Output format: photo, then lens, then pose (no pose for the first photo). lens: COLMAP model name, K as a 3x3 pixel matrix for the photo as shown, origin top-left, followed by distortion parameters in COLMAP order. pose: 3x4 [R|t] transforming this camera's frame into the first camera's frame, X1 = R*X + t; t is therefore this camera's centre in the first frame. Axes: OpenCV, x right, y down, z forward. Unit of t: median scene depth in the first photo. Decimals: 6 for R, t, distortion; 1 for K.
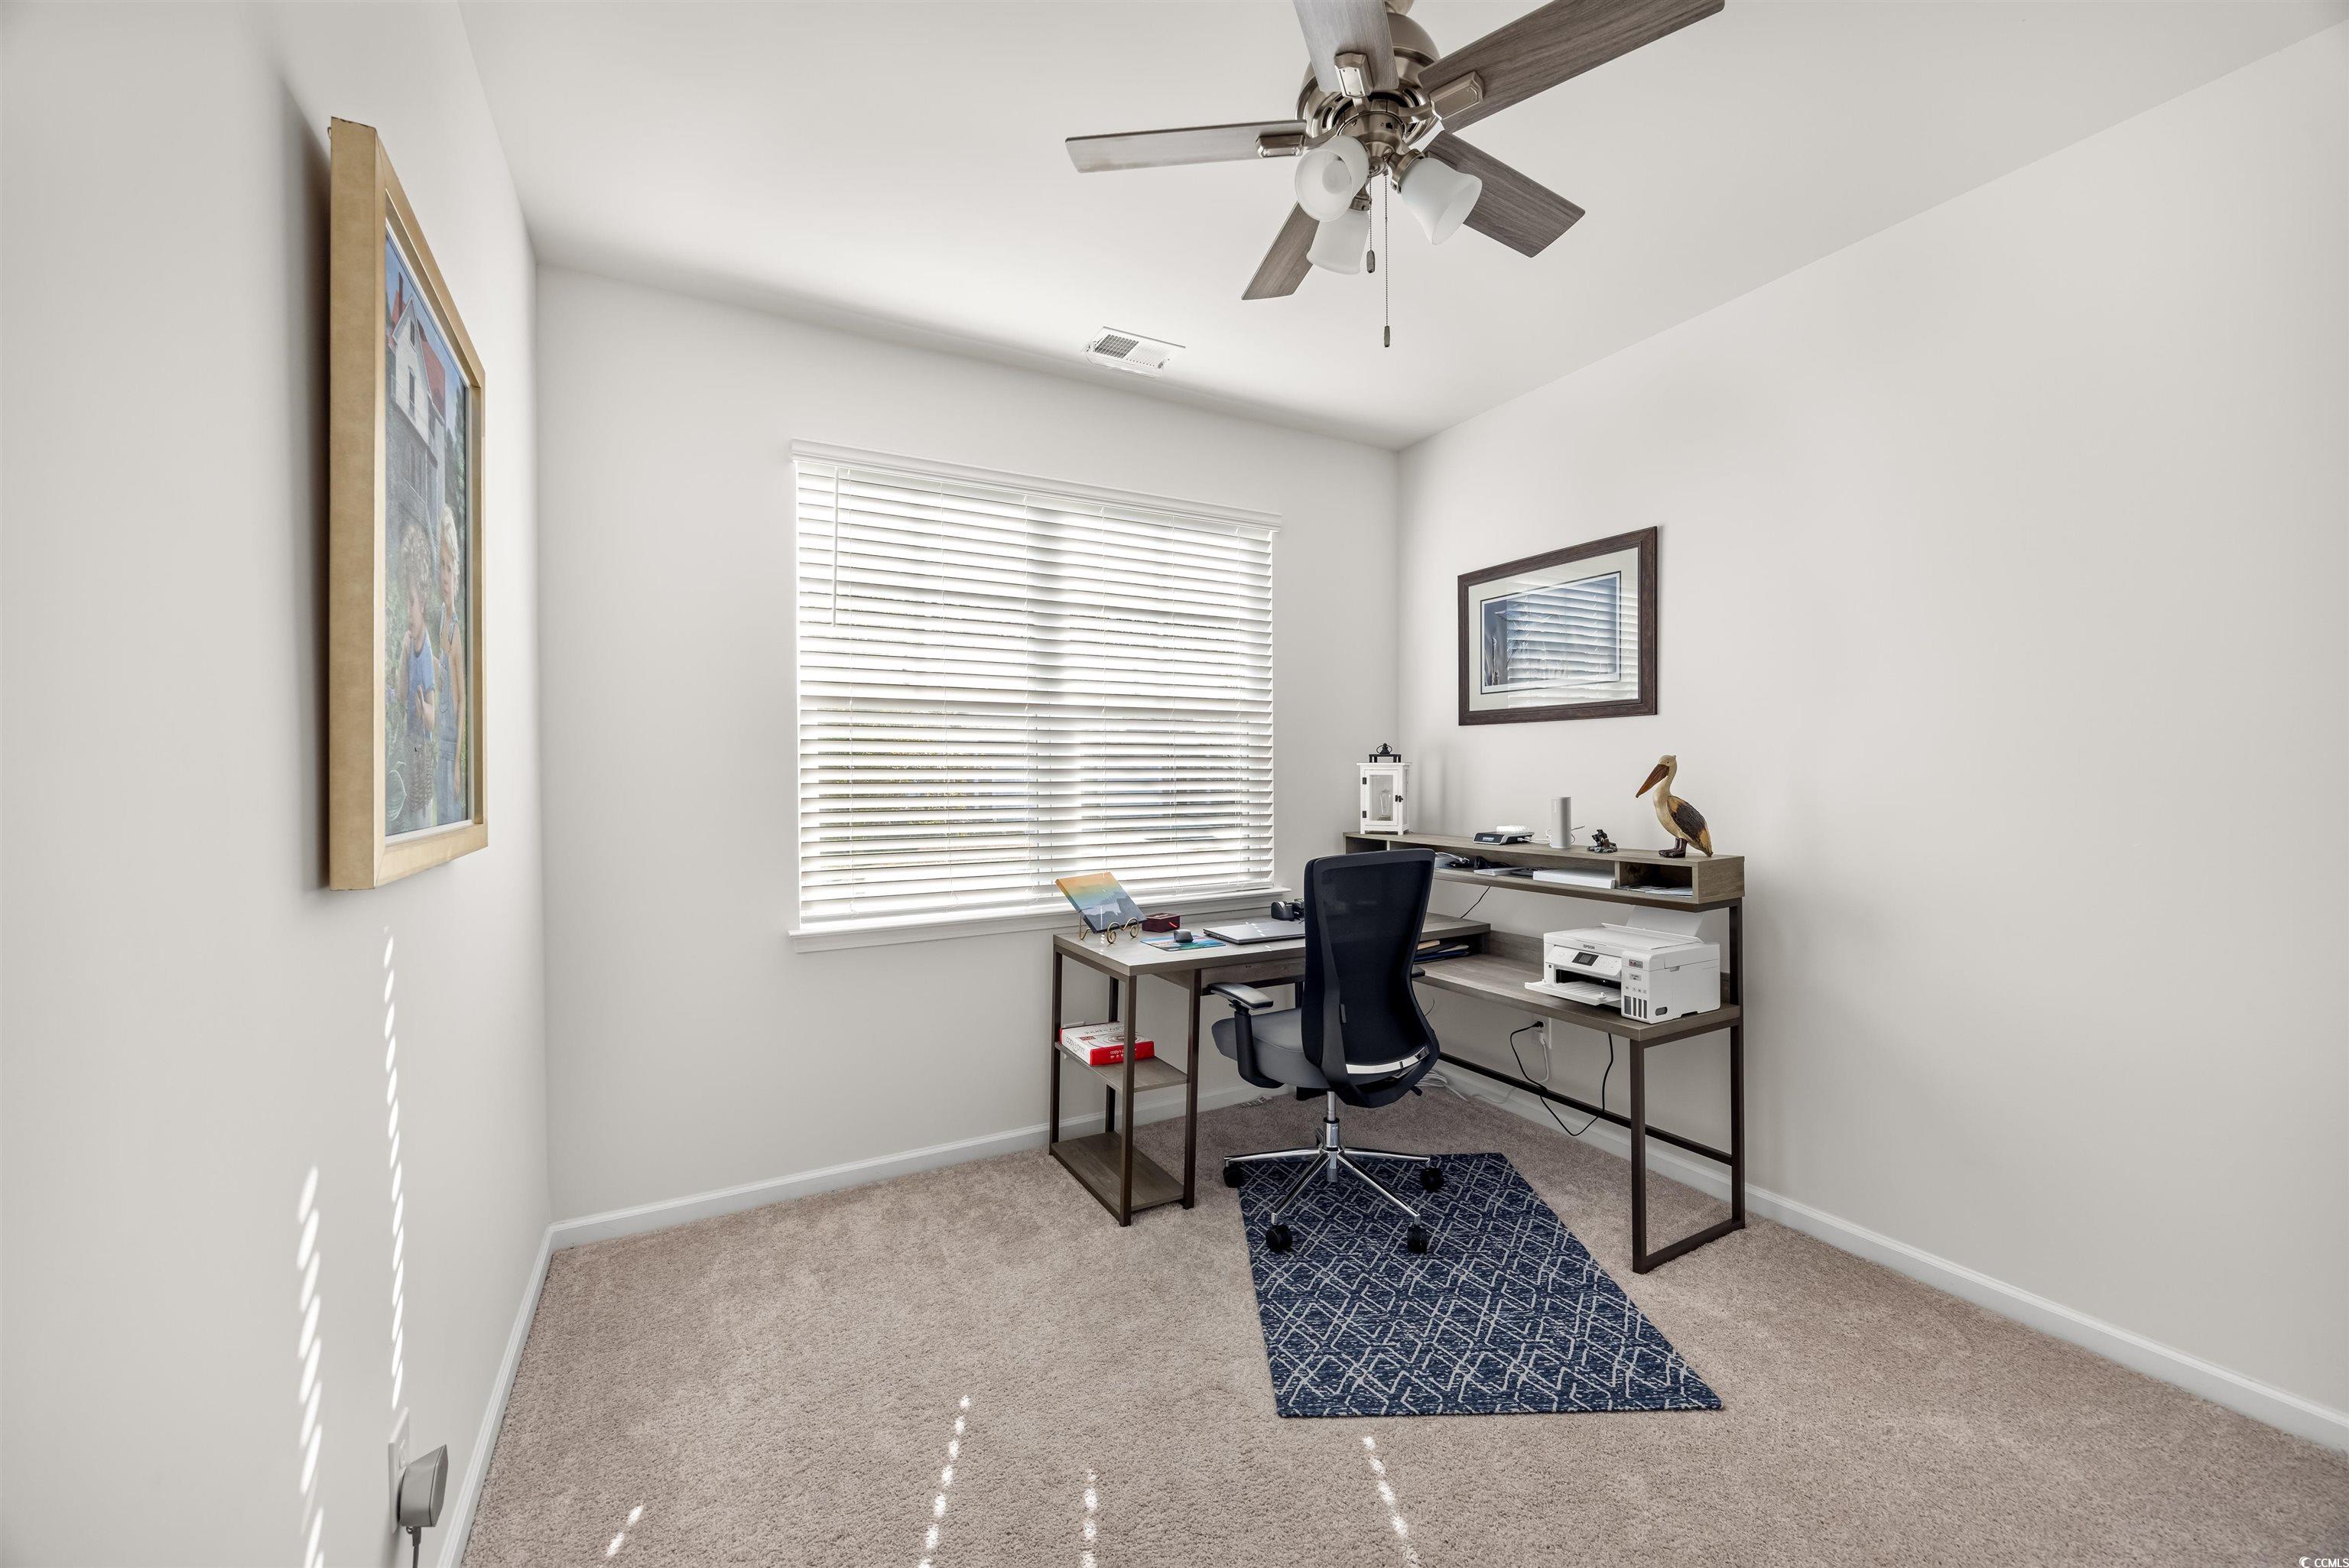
lens RADIAL K [[933.1, 0, 1188.1], [0, 933.1, 781.3], [0, 0, 1]] dist [-0.002761, 0.000377]
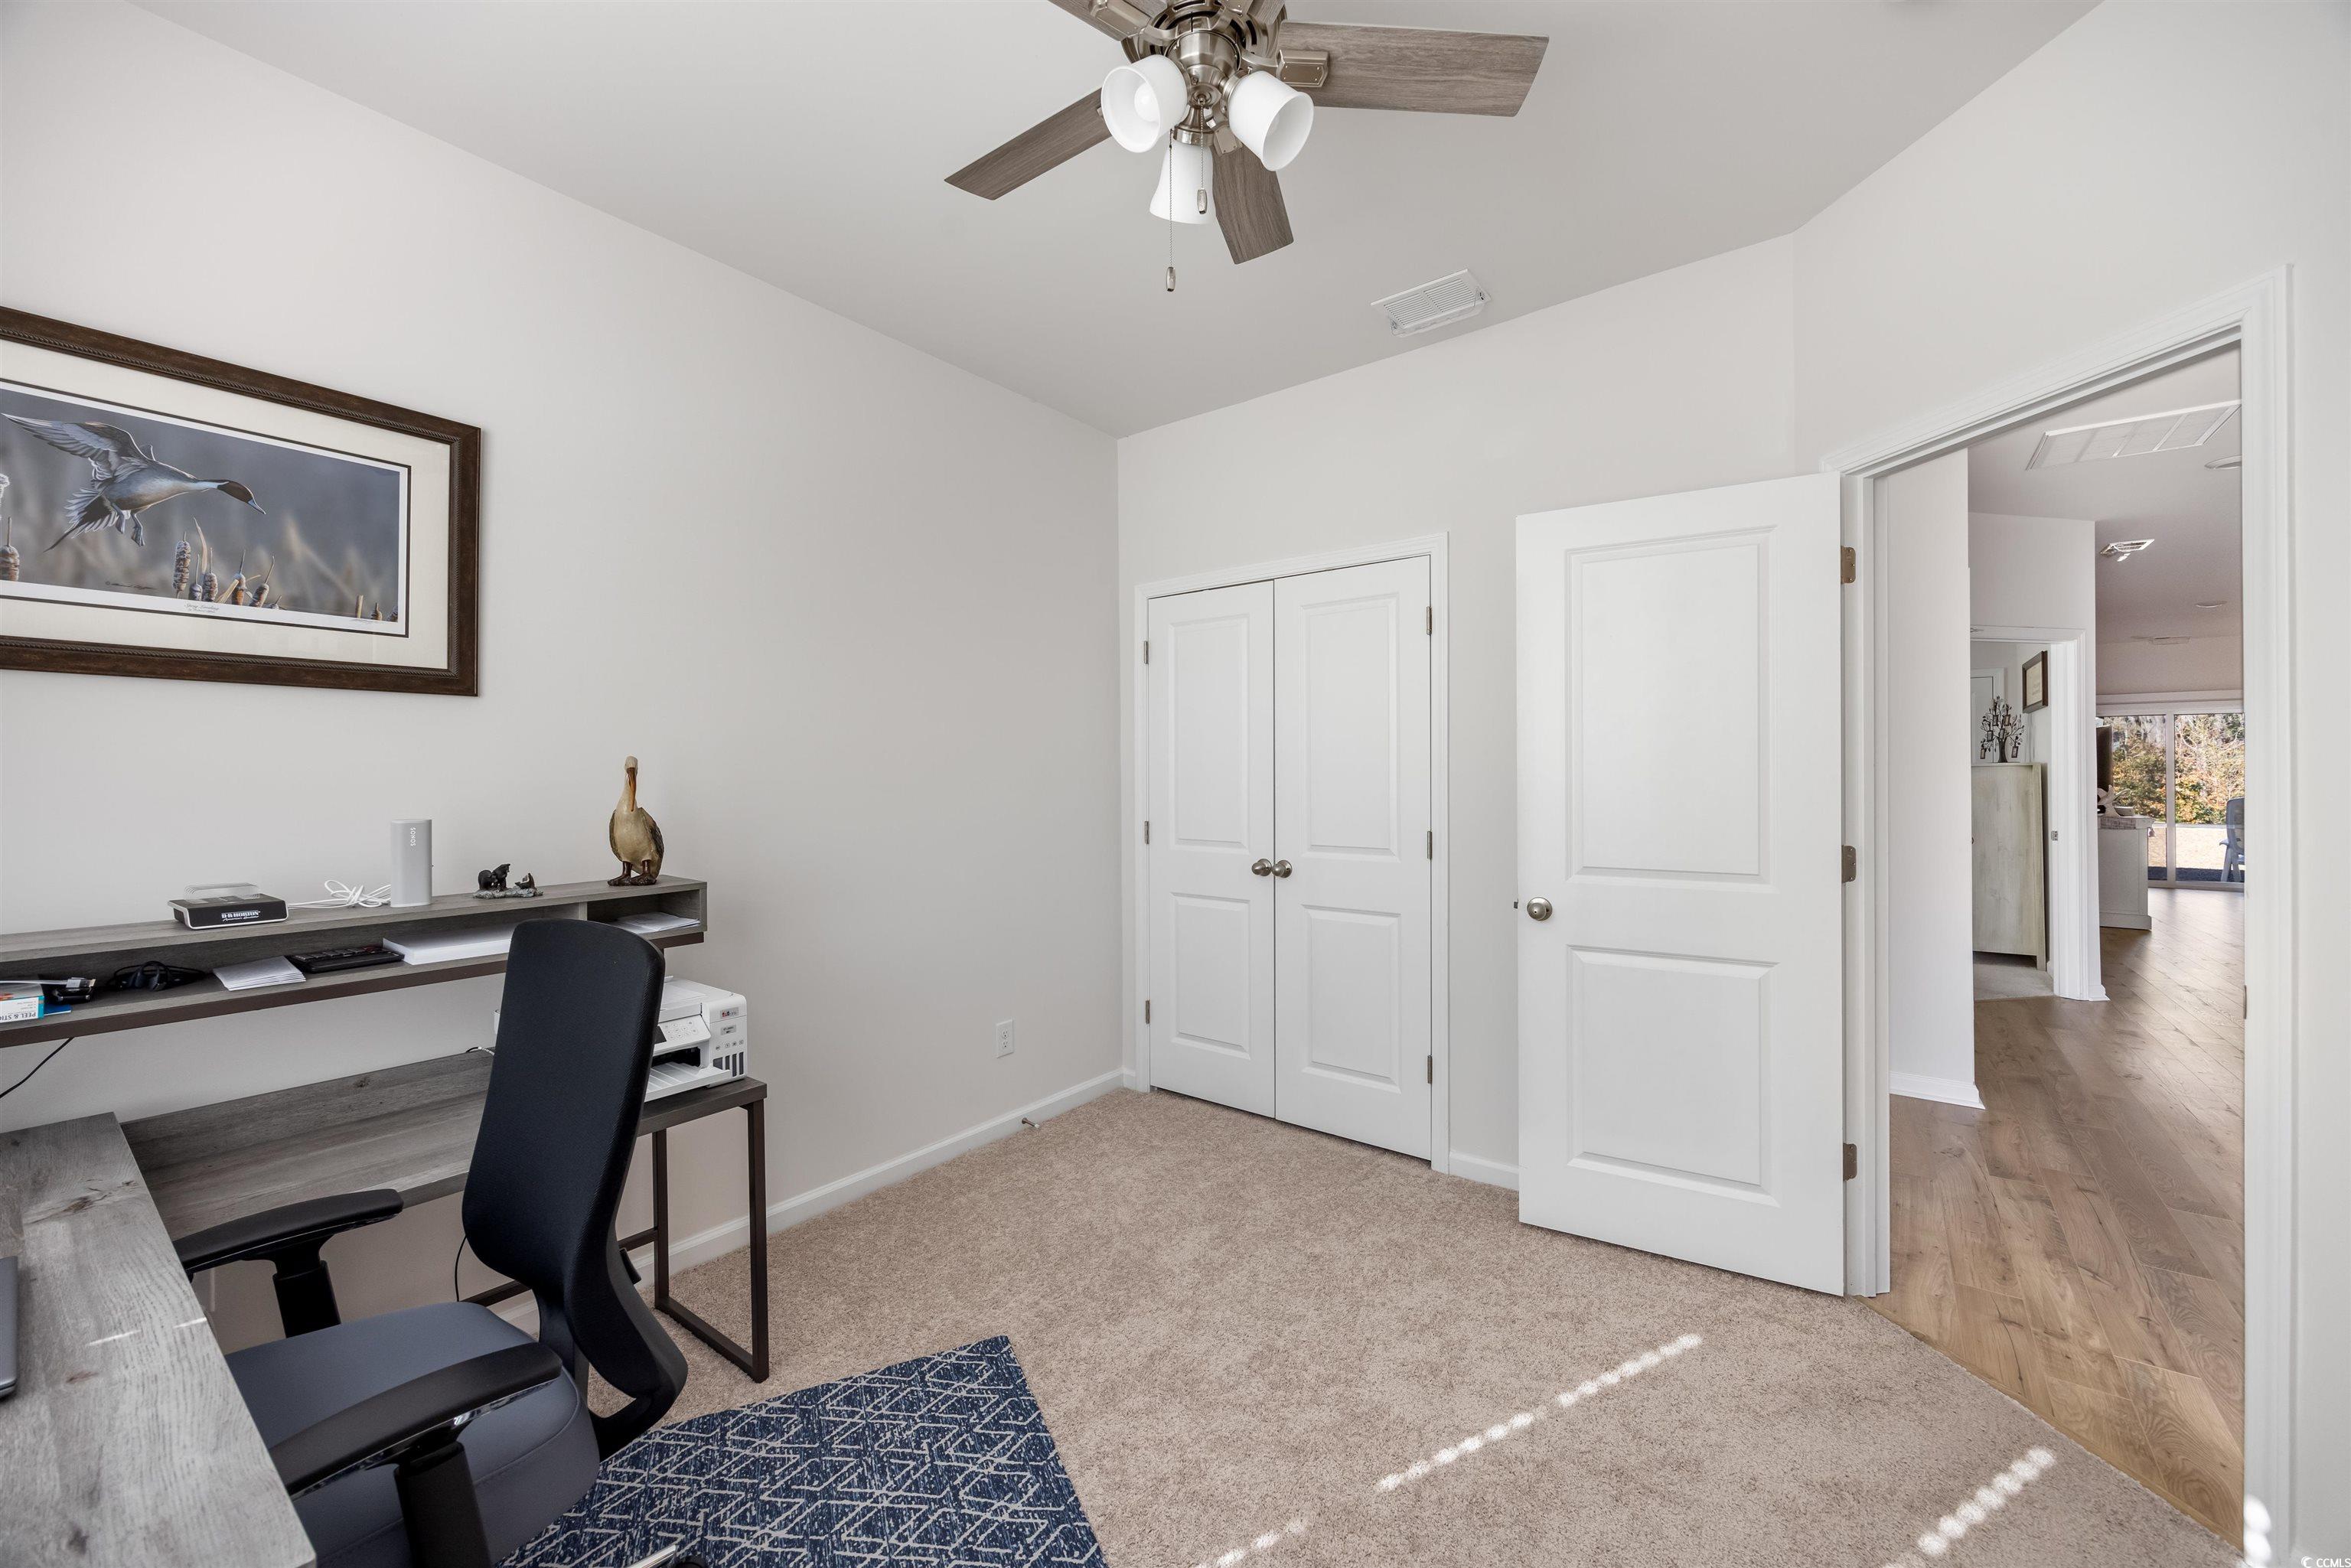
lens RADIAL K [[934.0, 0, 1175.4], [0, 934.0, 760.0], [0, 0, 1]] dist [-0.002761, 0.000377]
pose [[-0.419924, 0.015345, 0.907430, -0.433606], [0.011021, 0.999870, -0.011808, -0.011252], [-0.907493, 0.005042, -0.420038, 1.007558]]
